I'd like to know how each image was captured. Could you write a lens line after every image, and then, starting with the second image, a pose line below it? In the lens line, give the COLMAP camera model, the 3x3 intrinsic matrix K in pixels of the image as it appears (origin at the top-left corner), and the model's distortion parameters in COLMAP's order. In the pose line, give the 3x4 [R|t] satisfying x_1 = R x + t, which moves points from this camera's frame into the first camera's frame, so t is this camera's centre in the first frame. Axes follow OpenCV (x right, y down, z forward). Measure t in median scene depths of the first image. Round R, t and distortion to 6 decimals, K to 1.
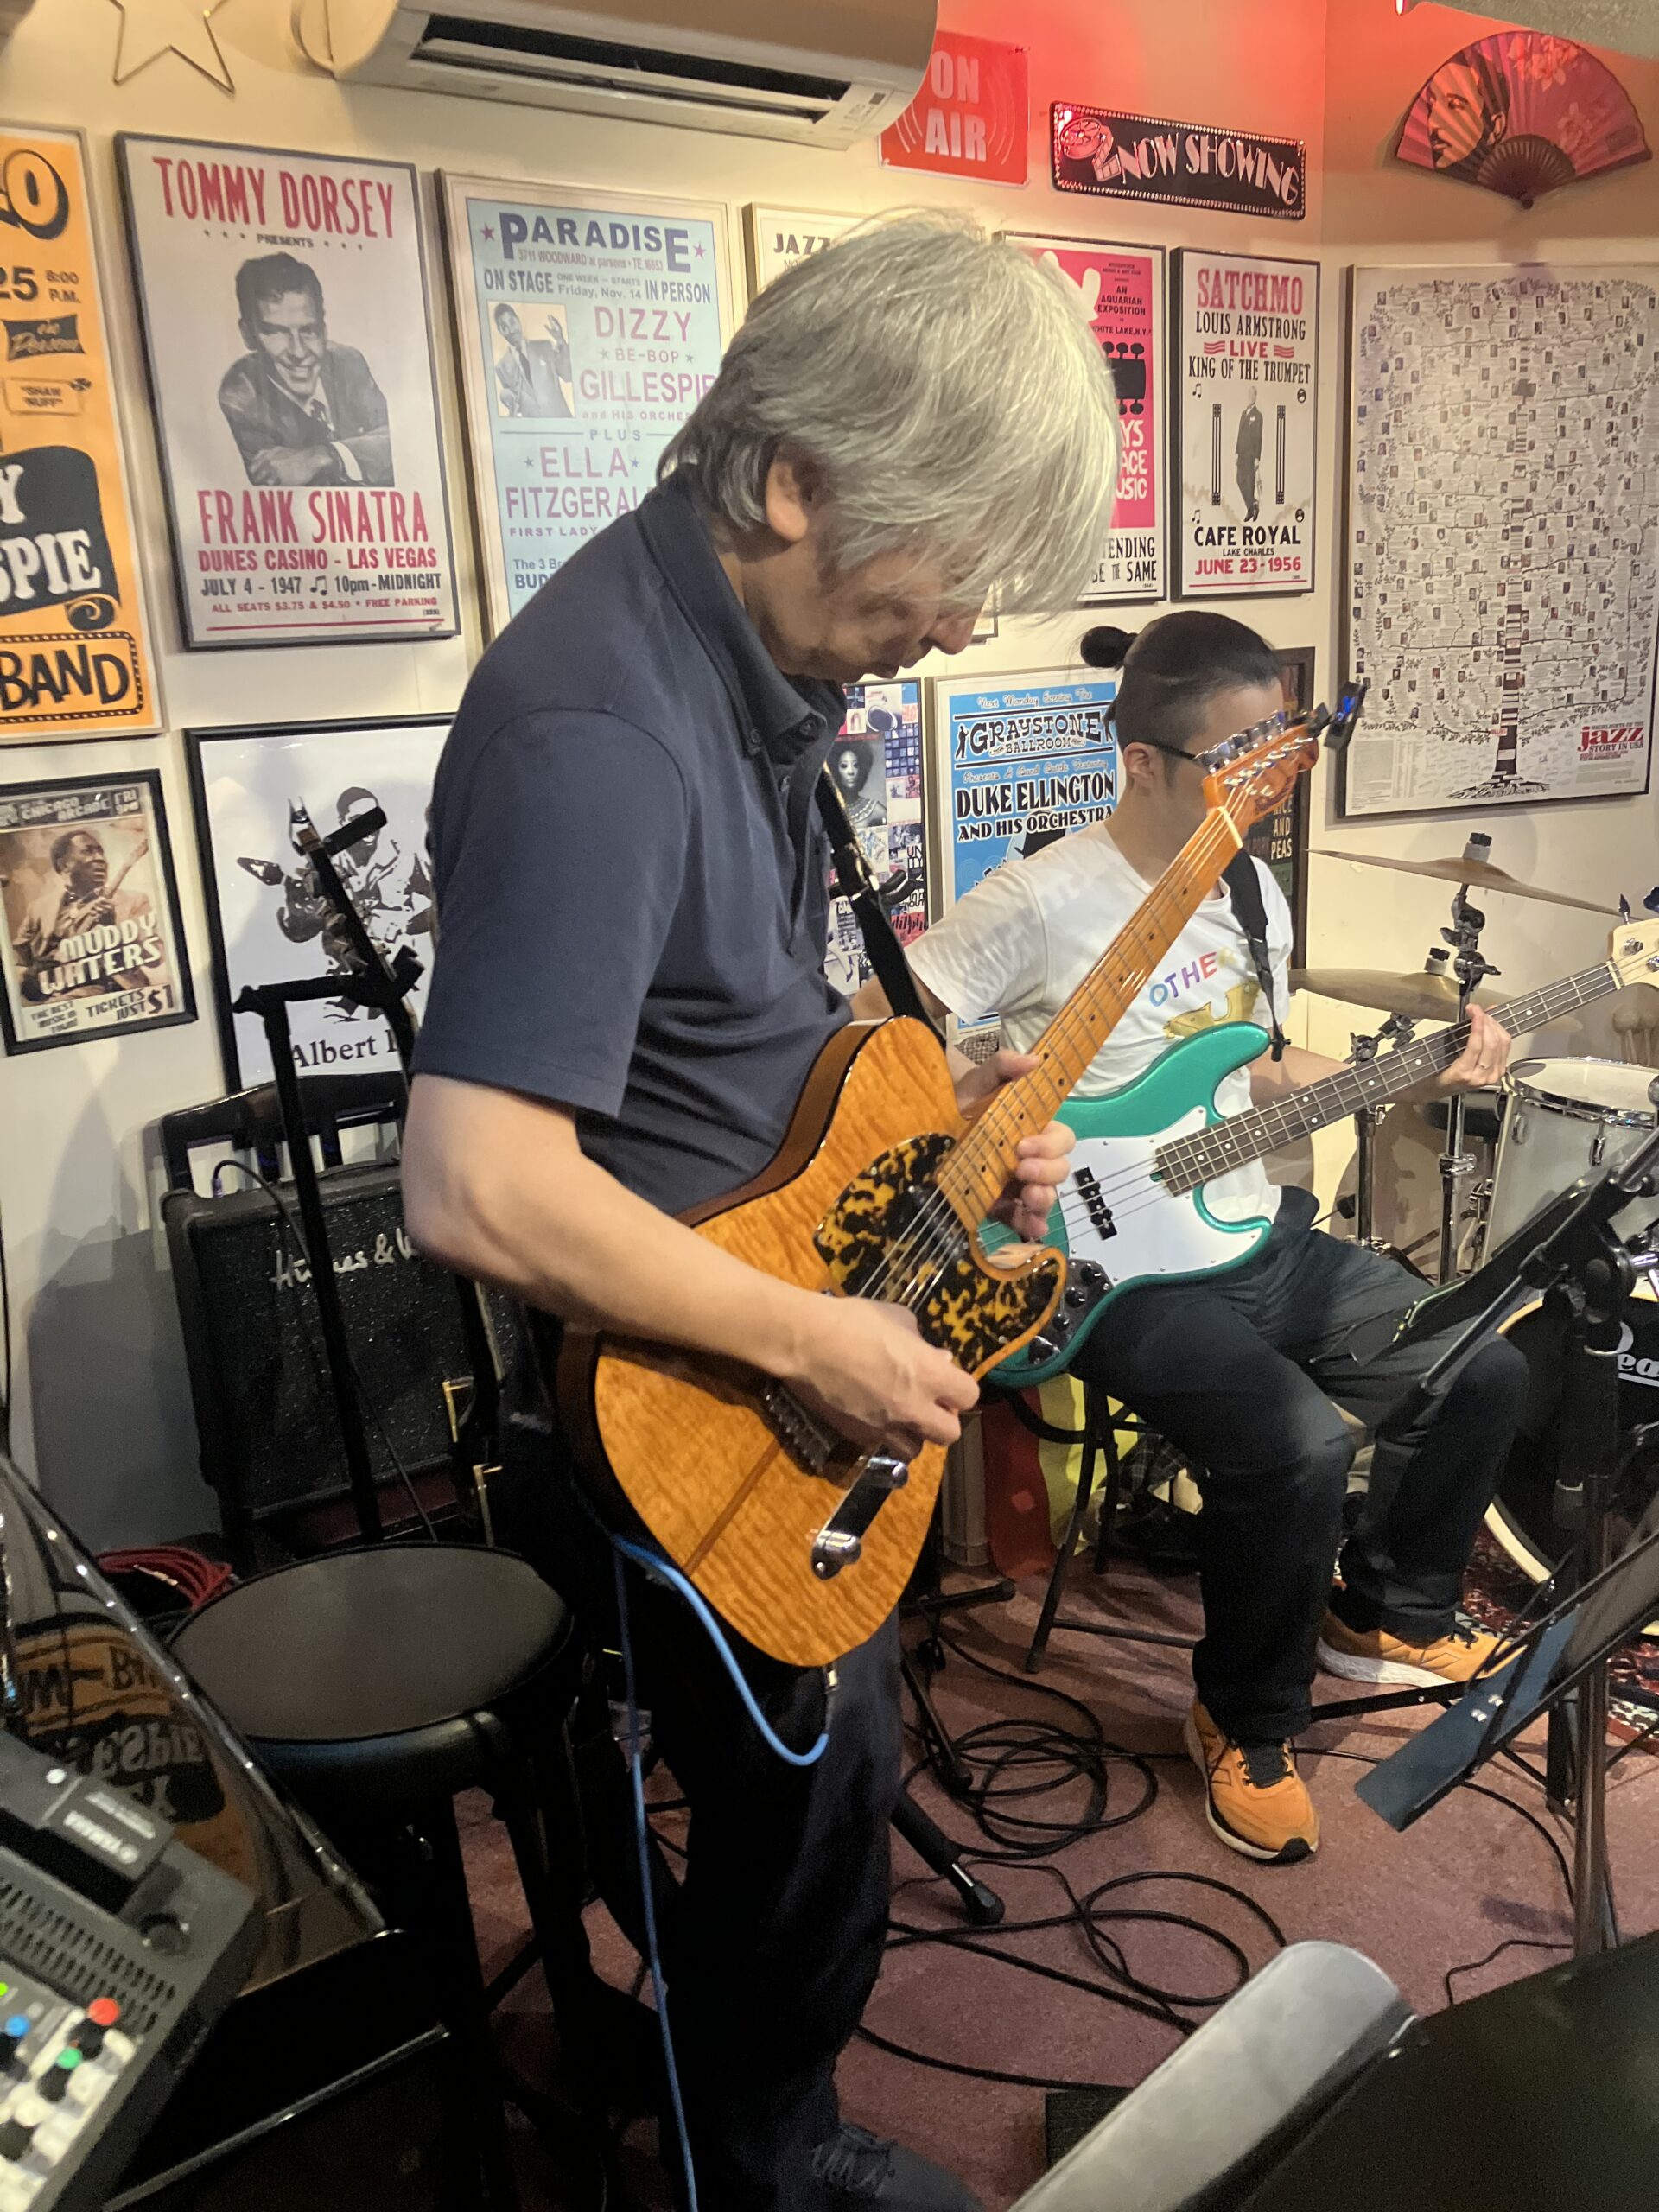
lens RADIAL K [[1818.7, 0, 830.9], [0, 1818.7, 1104.2], [0, 0, 1]] dist [0.032092, -0.025612]
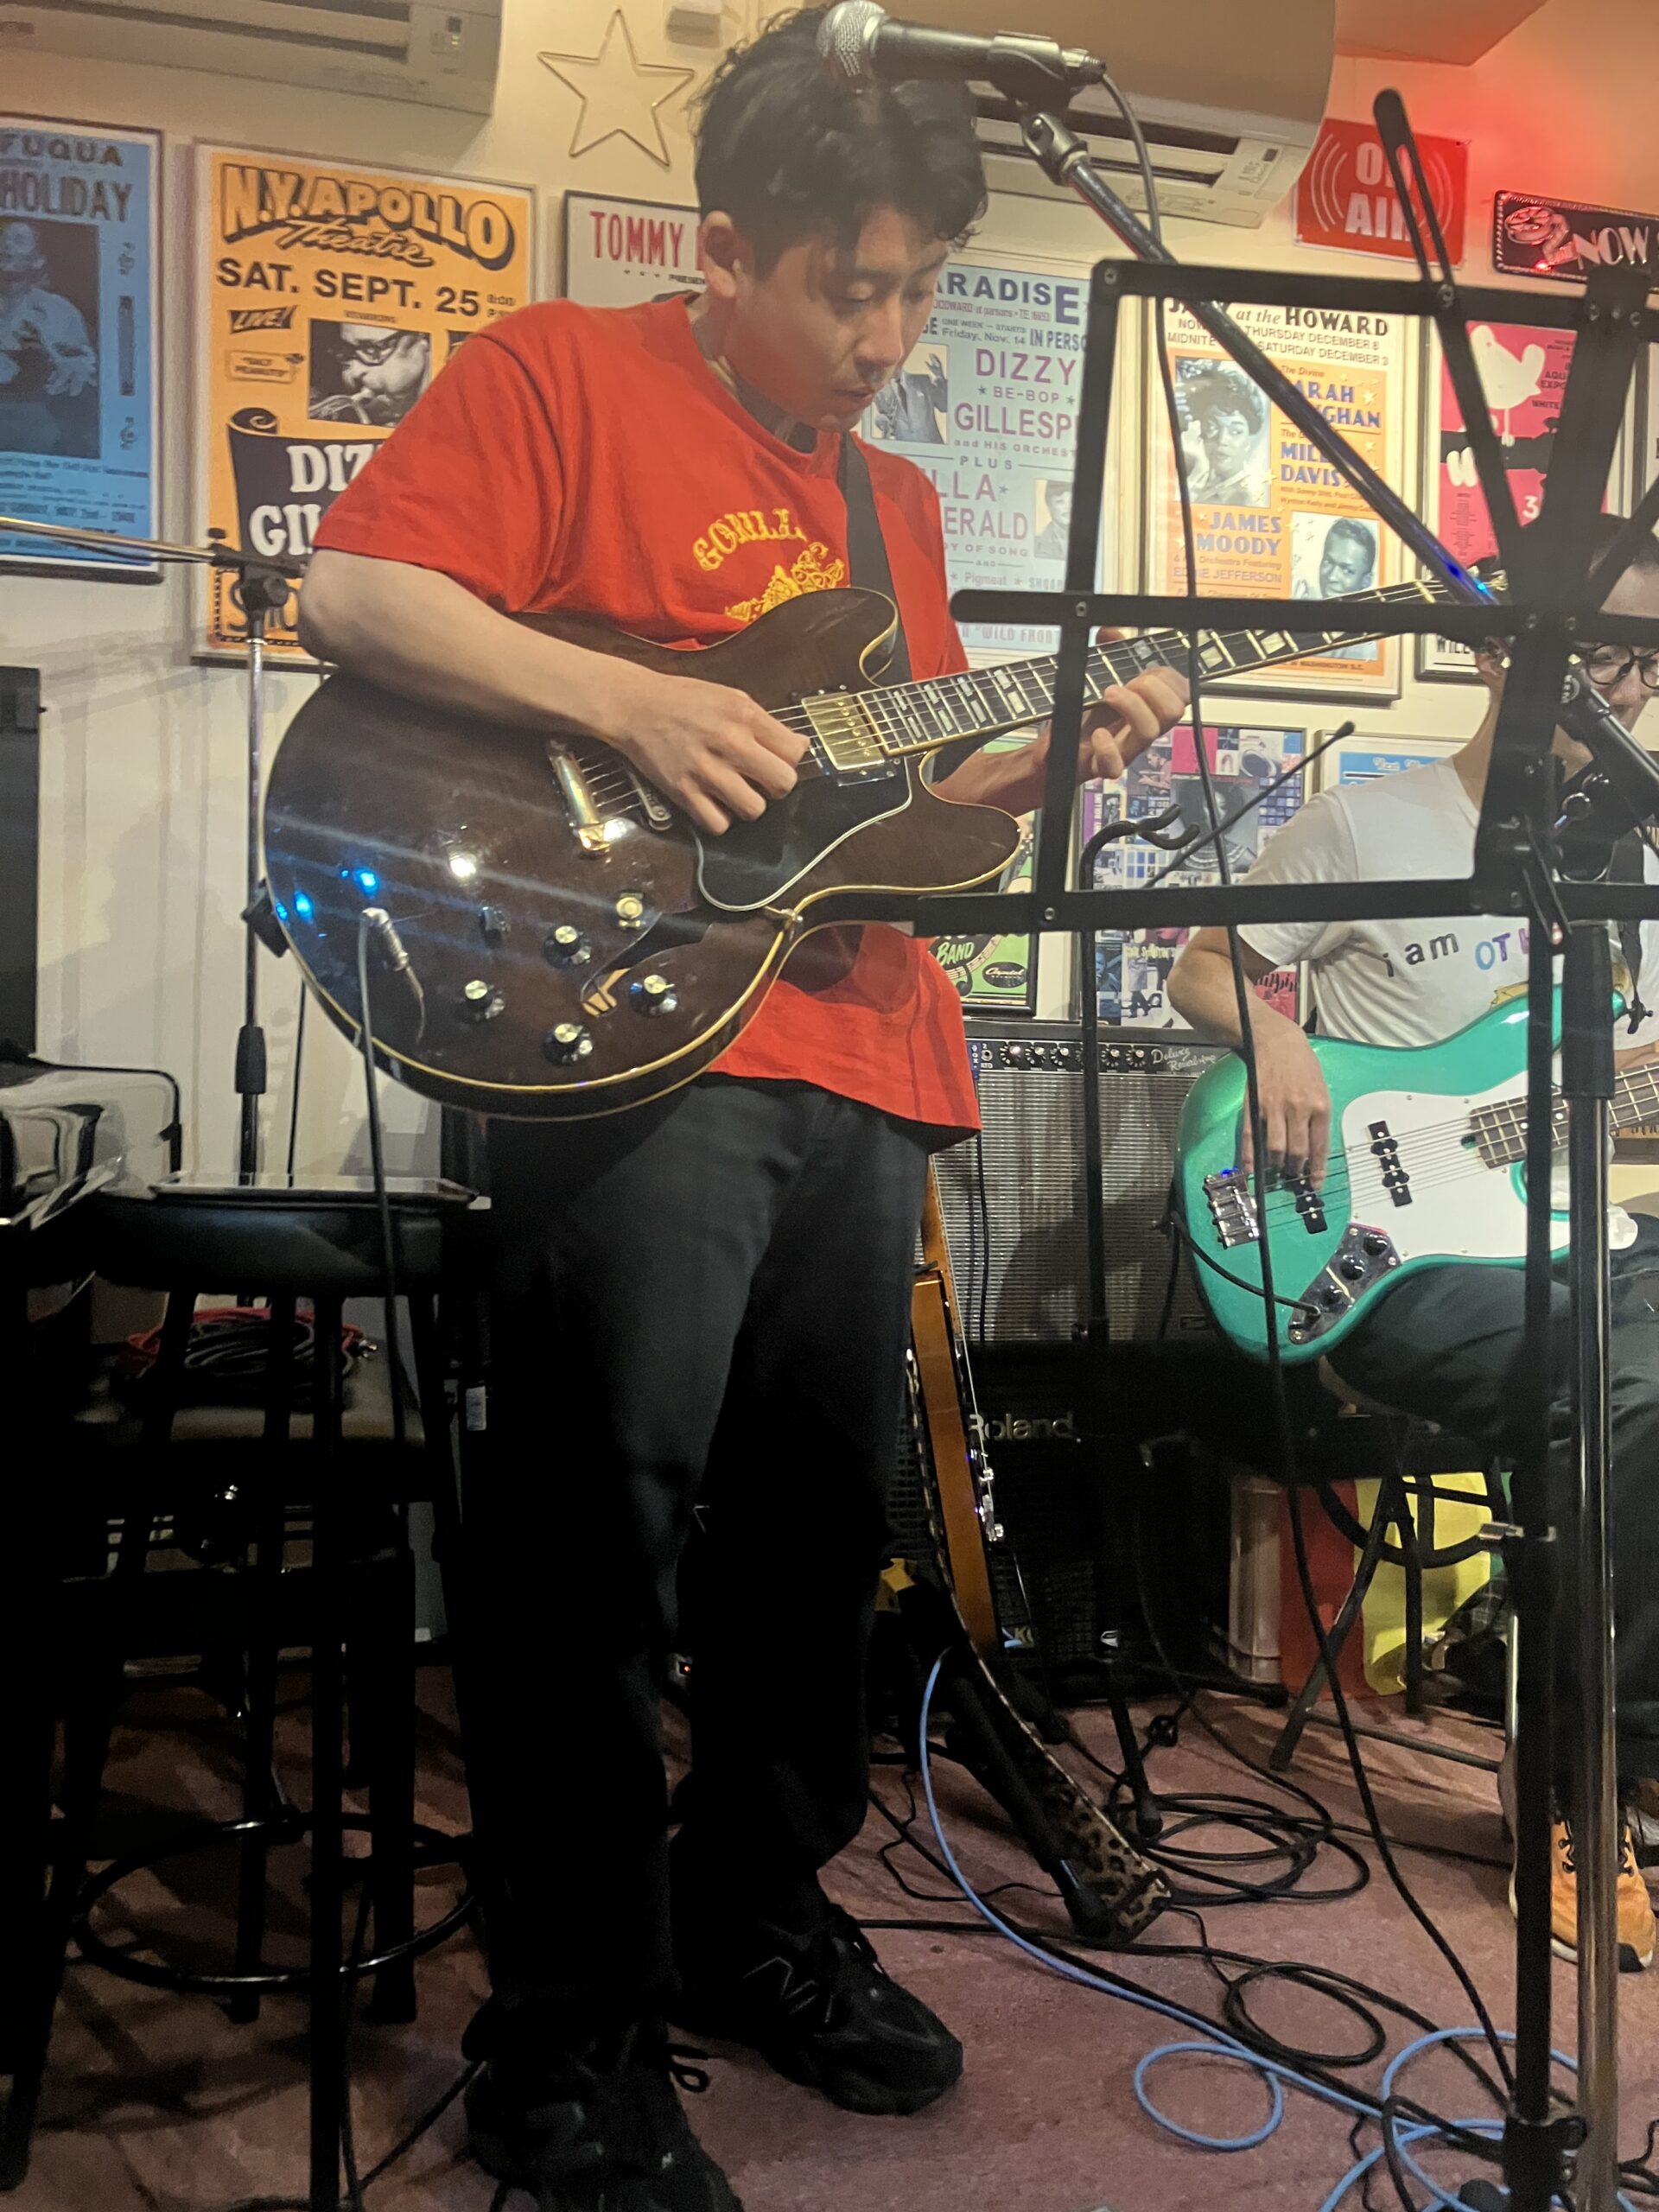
lens RADIAL K [[1818.7, 0, 806.2], [0, 1818.7, 1087.6], [0, 0, 1]] dist [0.032092, -0.025612]
pose [[0.926848, 0.069842, -0.368883, 0.165019], [-0.151435, 0.968617, -0.197101, 0.171838], [0.343540, 0.238544, 0.908337, 0.071542]]
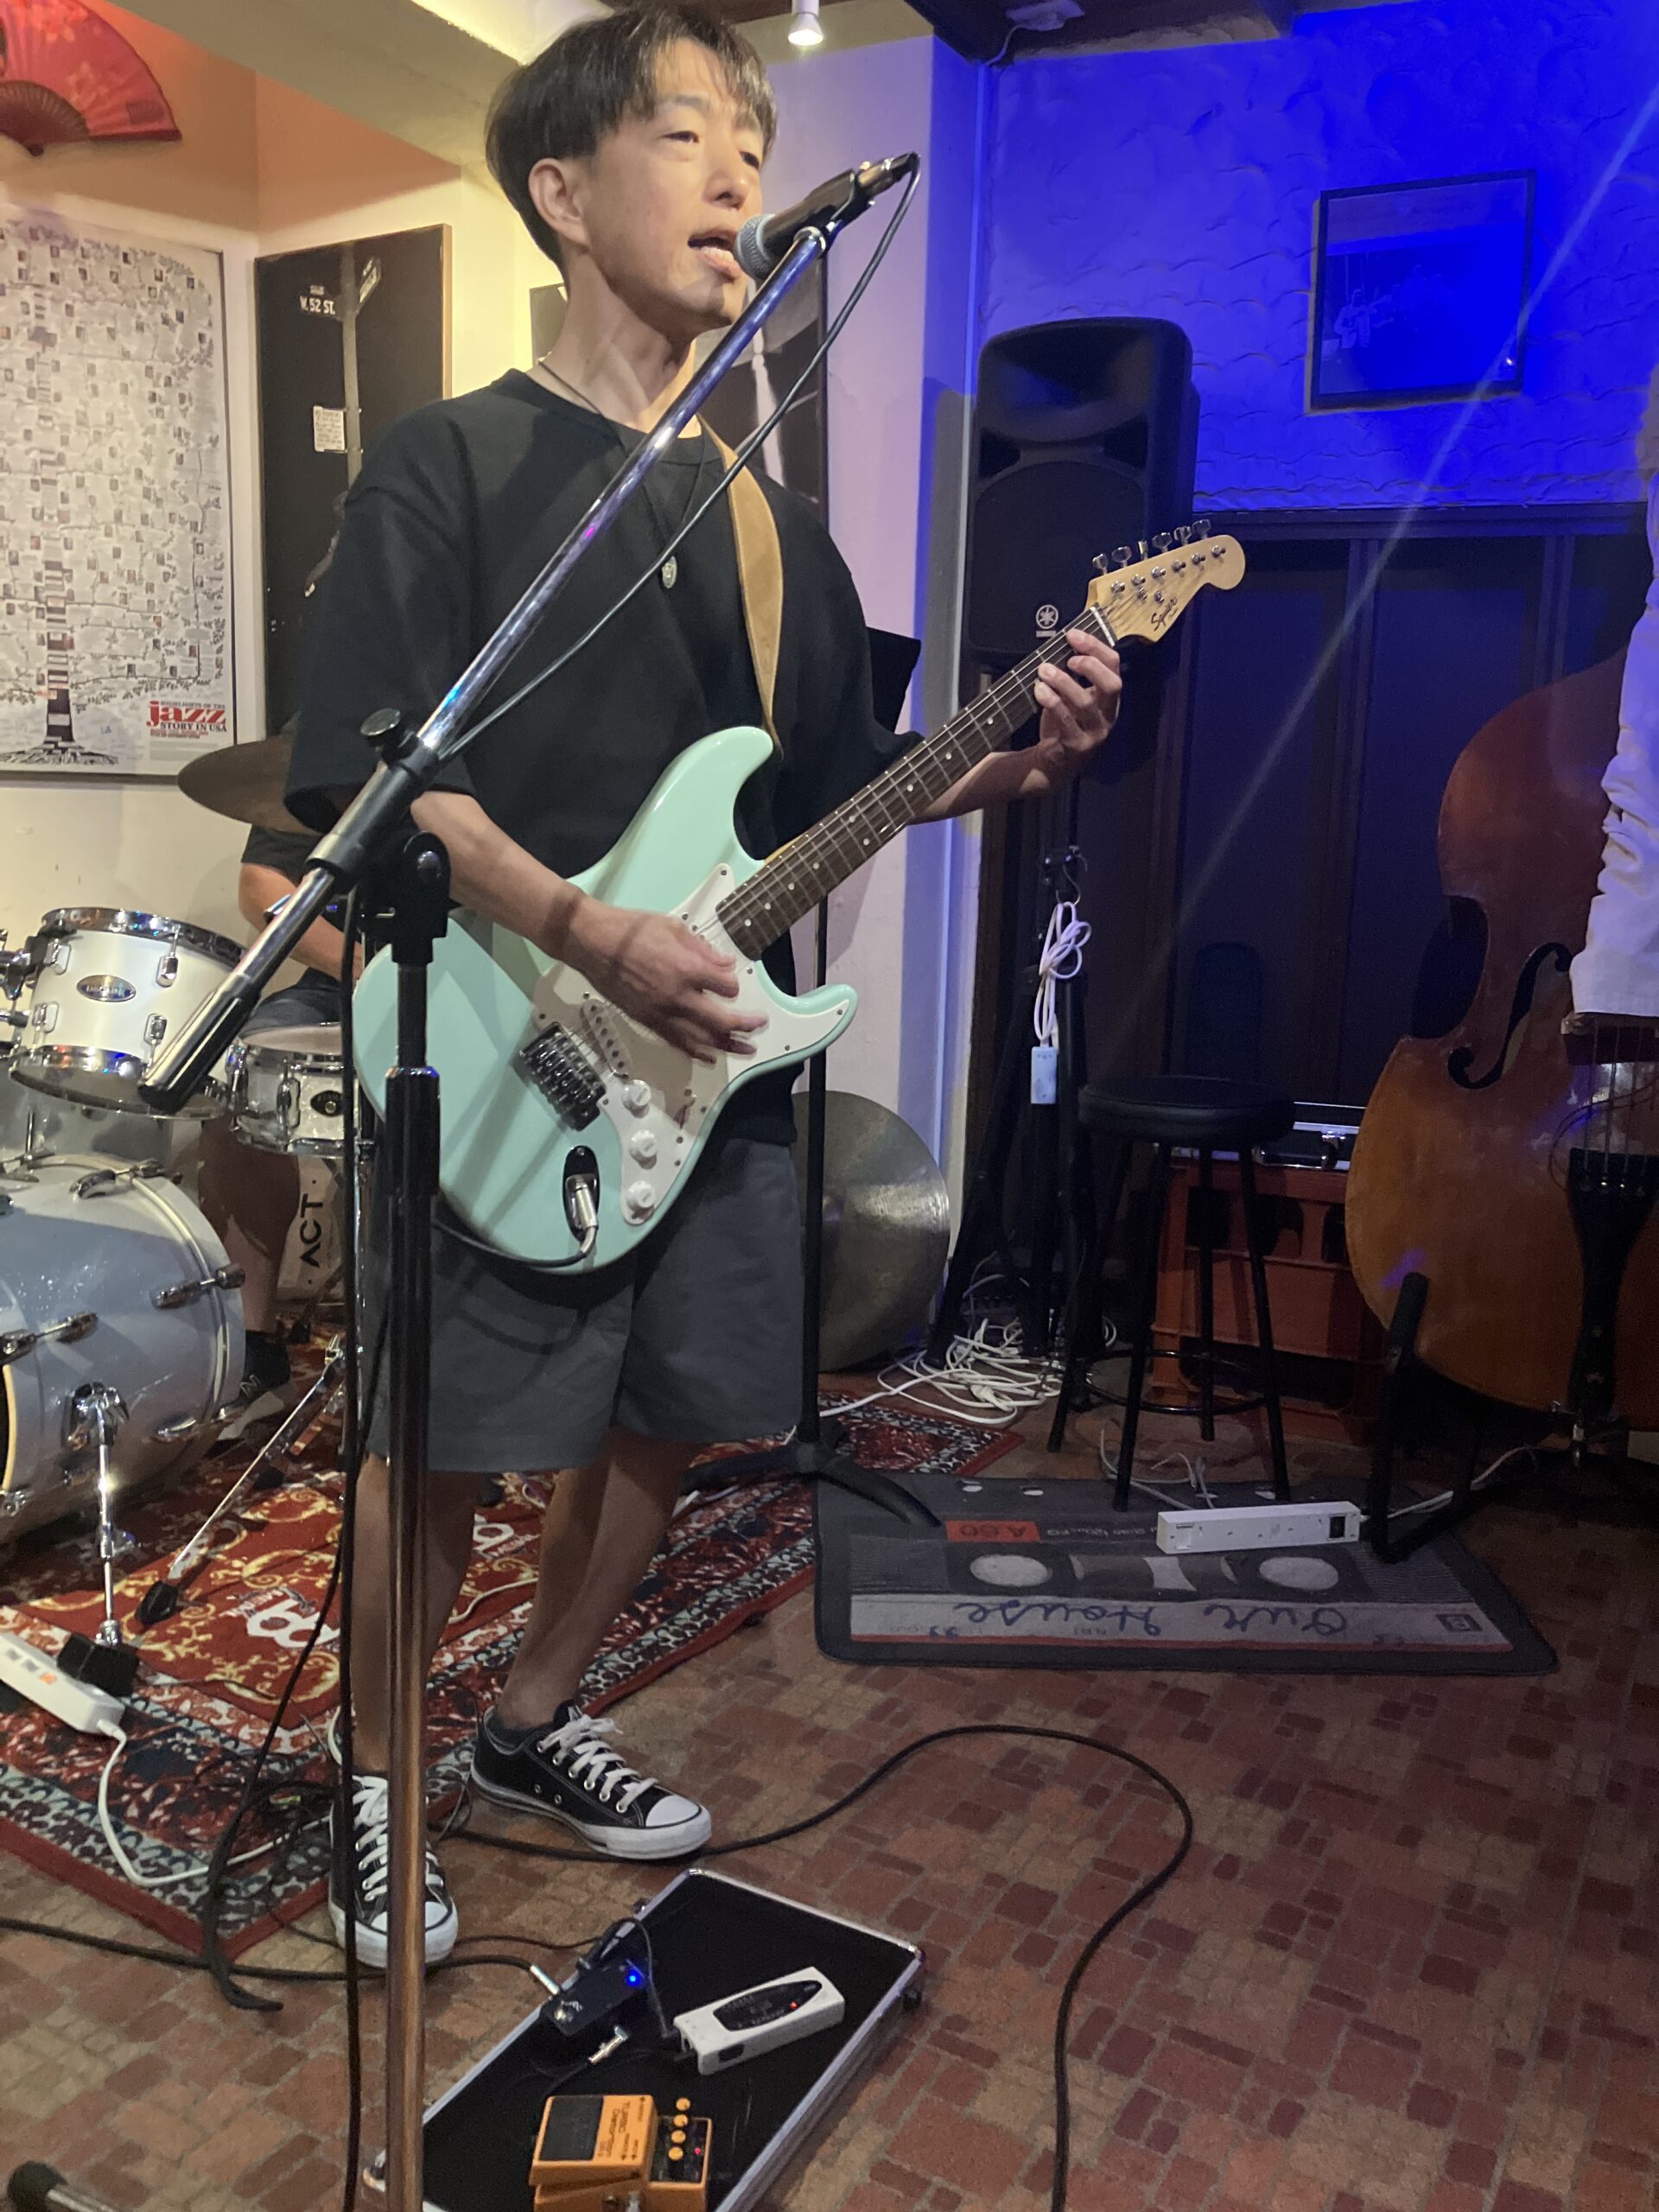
lens RADIAL K [[1818.7, 0, 813.5], [0, 1818.7, 1091.4], [0, 0, 1]] dist [0.032092, -0.025612]
pose [[0.913492, 0.006746, 0.406801, 0.401101], [0.033464, 0.995229, -0.091649, 0.117176], [-0.405478, 0.097334, 0.908908, 0.000359]]
